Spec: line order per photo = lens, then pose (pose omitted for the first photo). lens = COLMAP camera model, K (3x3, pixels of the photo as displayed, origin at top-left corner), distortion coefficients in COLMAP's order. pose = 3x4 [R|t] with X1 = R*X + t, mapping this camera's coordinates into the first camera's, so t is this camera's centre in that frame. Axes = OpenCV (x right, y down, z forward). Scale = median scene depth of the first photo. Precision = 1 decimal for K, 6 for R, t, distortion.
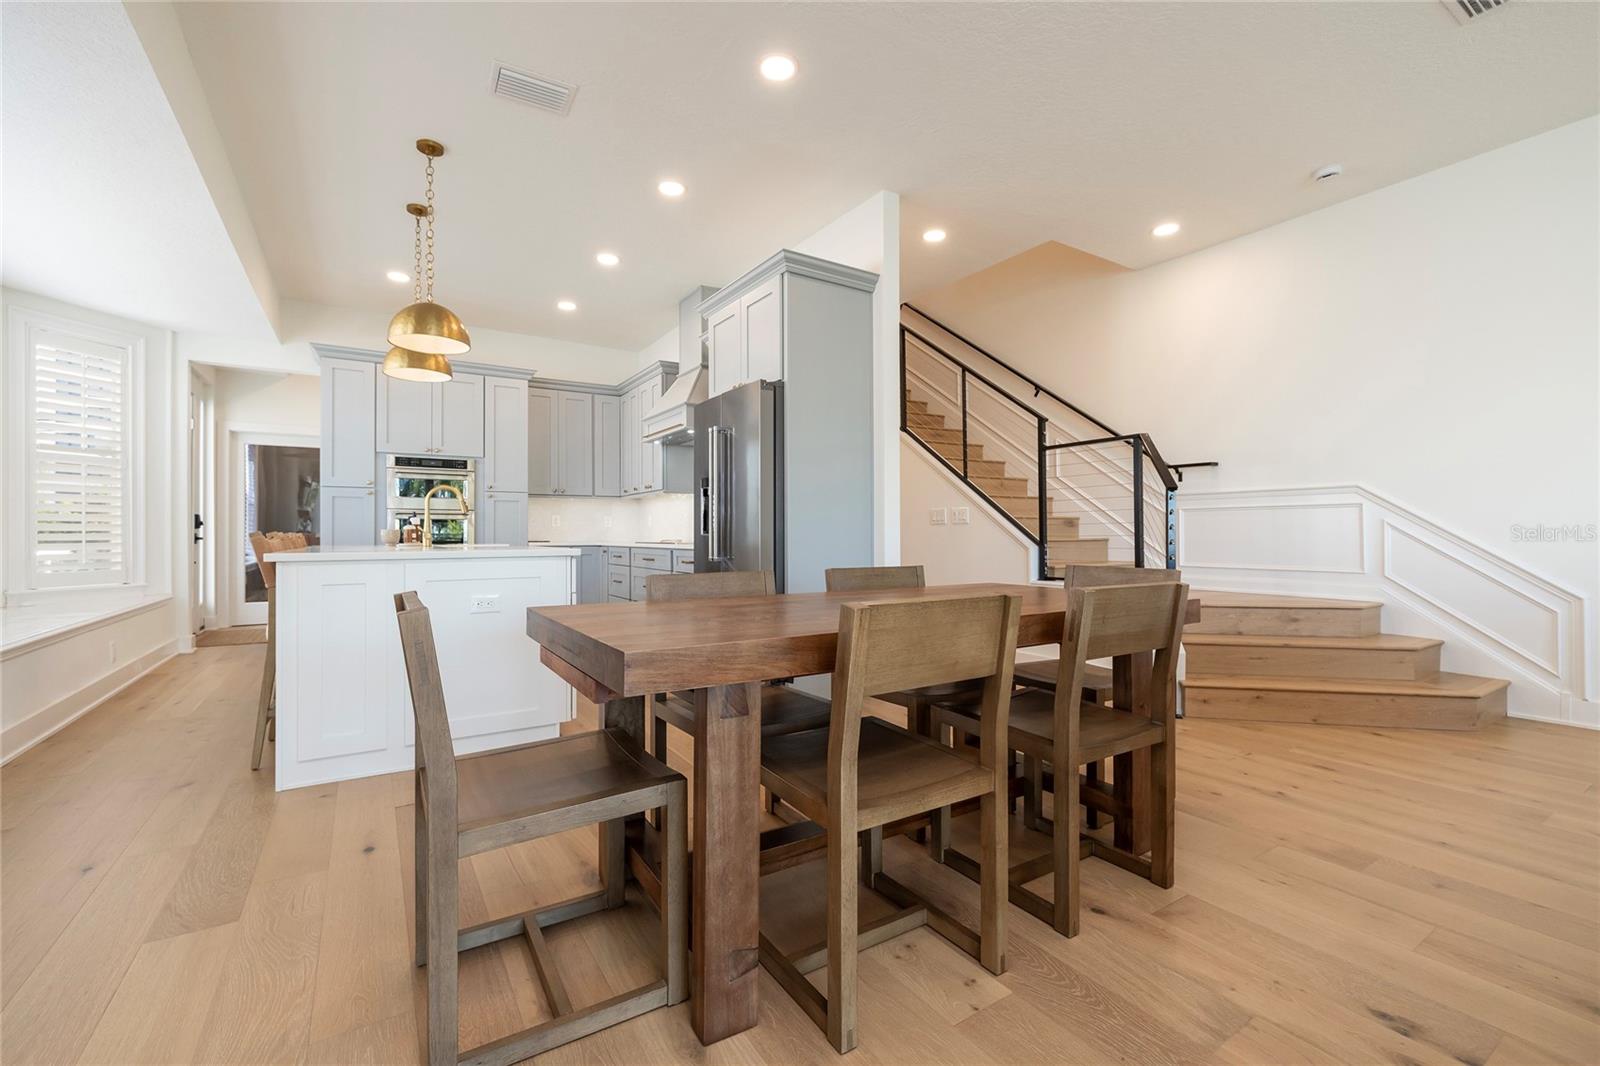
lens RADIAL K [[669.9, 0, 792.6], [0, 669.9, 529.0], [0, 0, 1]] dist [0.000271, 0.000319]
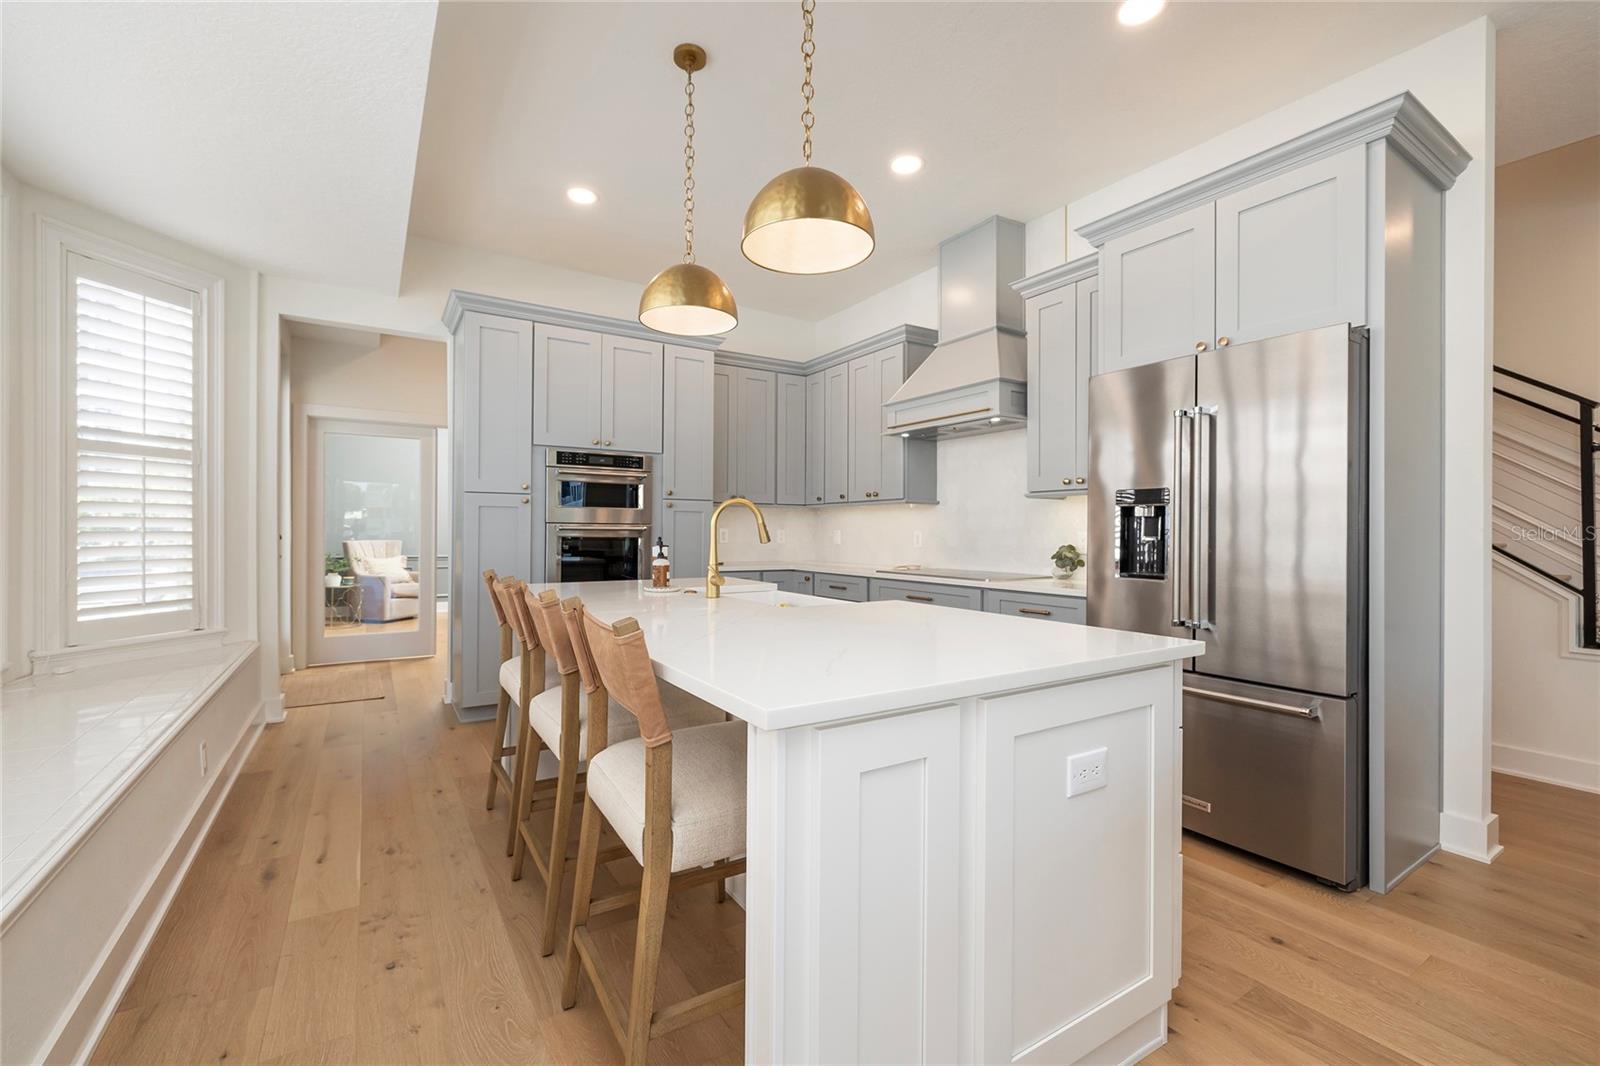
lens RADIAL K [[668.8, 0, 789.6], [0, 668.8, 530.8], [0, 0, 1]] dist [-0.001182, 0.000250]
pose [[0.999919, 0.010753, -0.006830, -0.327856], [-0.010719, 0.999930, 0.004949, -0.027085], [0.006883, -0.004875, 0.999964, 0.269623]]
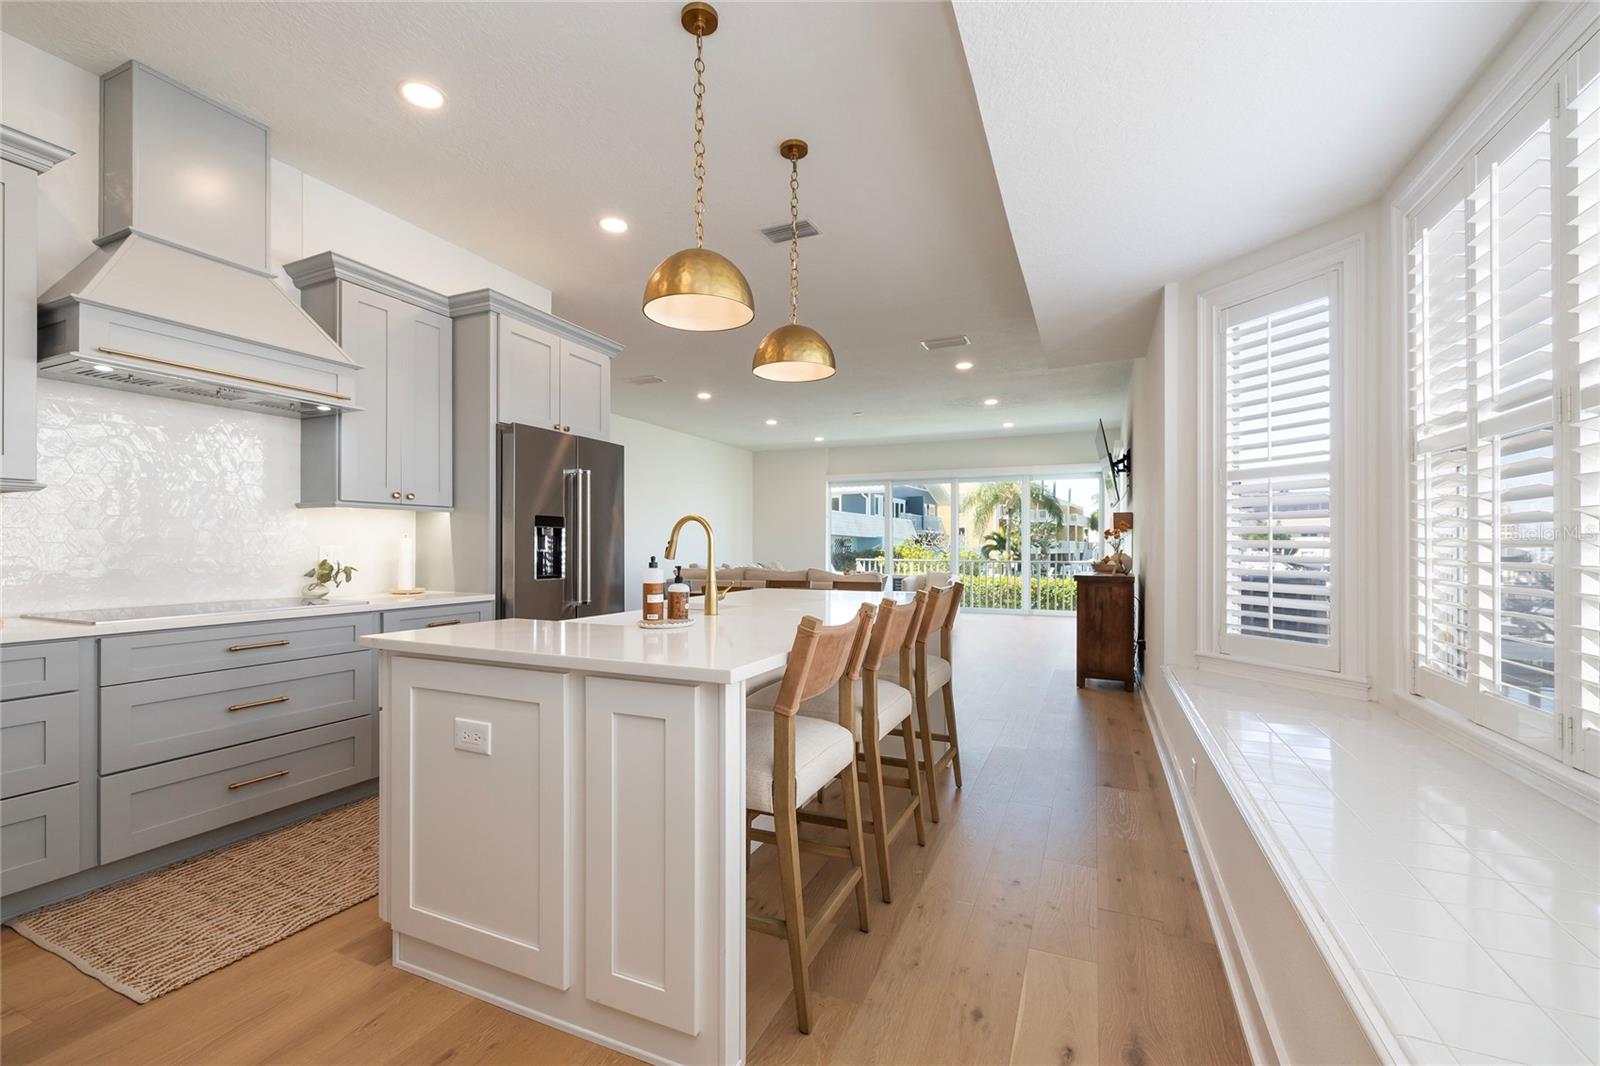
lens RADIAL K [[700.6, 0, 745.7], [0, 700.6, 544.4], [0, 0, 1]] dist [0.000647, 0.000261]
pose [[-0.508721, 0.004596, 0.860919, -0.765589], [-0.004779, 0.999955, -0.008162, -0.022781], [-0.860918, -0.008267, -0.508676, 0.893295]]
